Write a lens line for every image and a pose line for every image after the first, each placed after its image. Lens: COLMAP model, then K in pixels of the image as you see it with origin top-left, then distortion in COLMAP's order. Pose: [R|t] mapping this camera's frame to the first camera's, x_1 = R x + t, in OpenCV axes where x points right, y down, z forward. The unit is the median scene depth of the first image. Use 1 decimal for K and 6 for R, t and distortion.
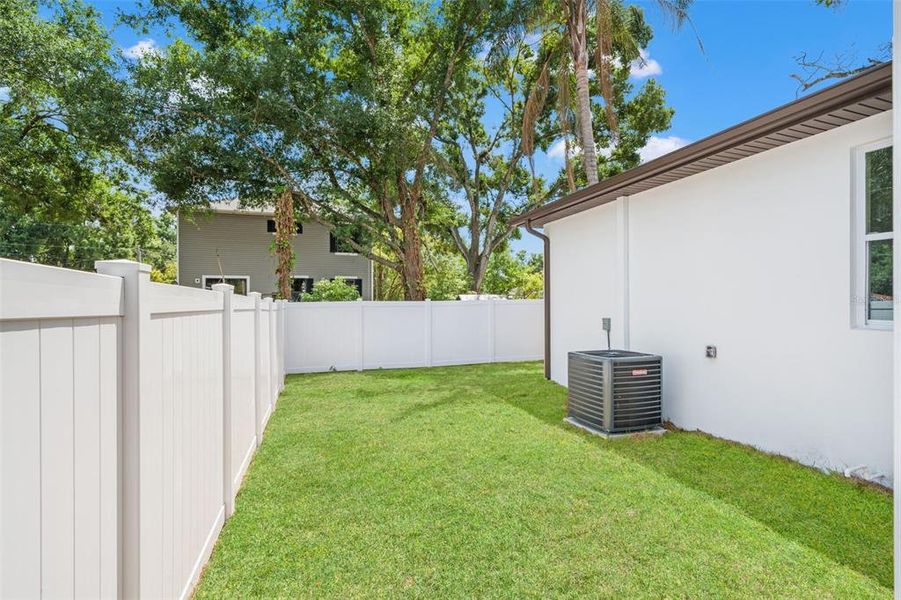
lens RADIAL K [[420.7, 0, 447.7], [0, 420.7, 301.5], [0, 0, 1]] dist [-0.000382, 0.002823]
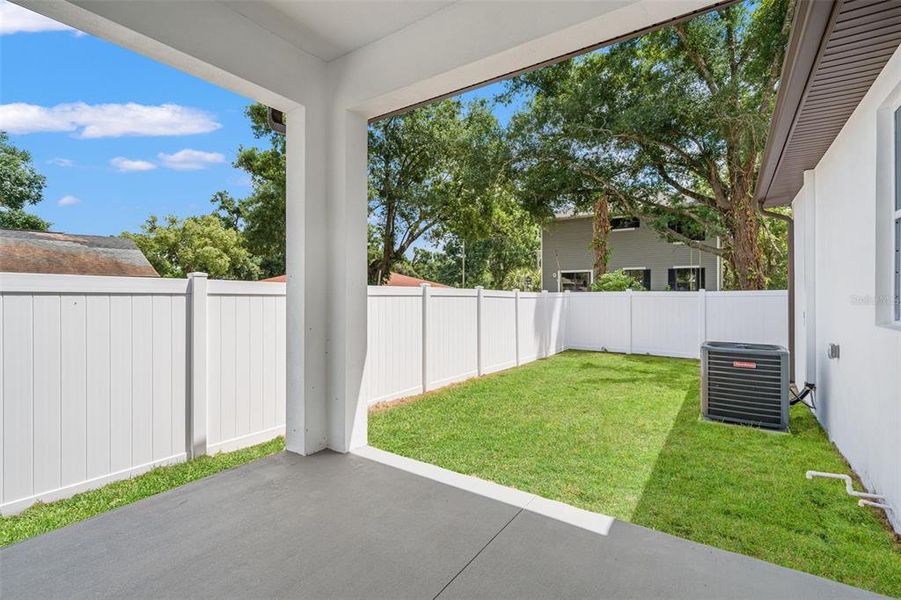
lens RADIAL K [[420.7, 0, 446.3], [0, 420.7, 296.9], [0, 0, 1]] dist [-0.000382, 0.002823]
pose [[0.618164, 0.010156, -0.785983, 0.801032], [0.000153, 0.999915, 0.013041, -0.003013], [0.786049, -0.008182, 0.618110, -0.149154]]
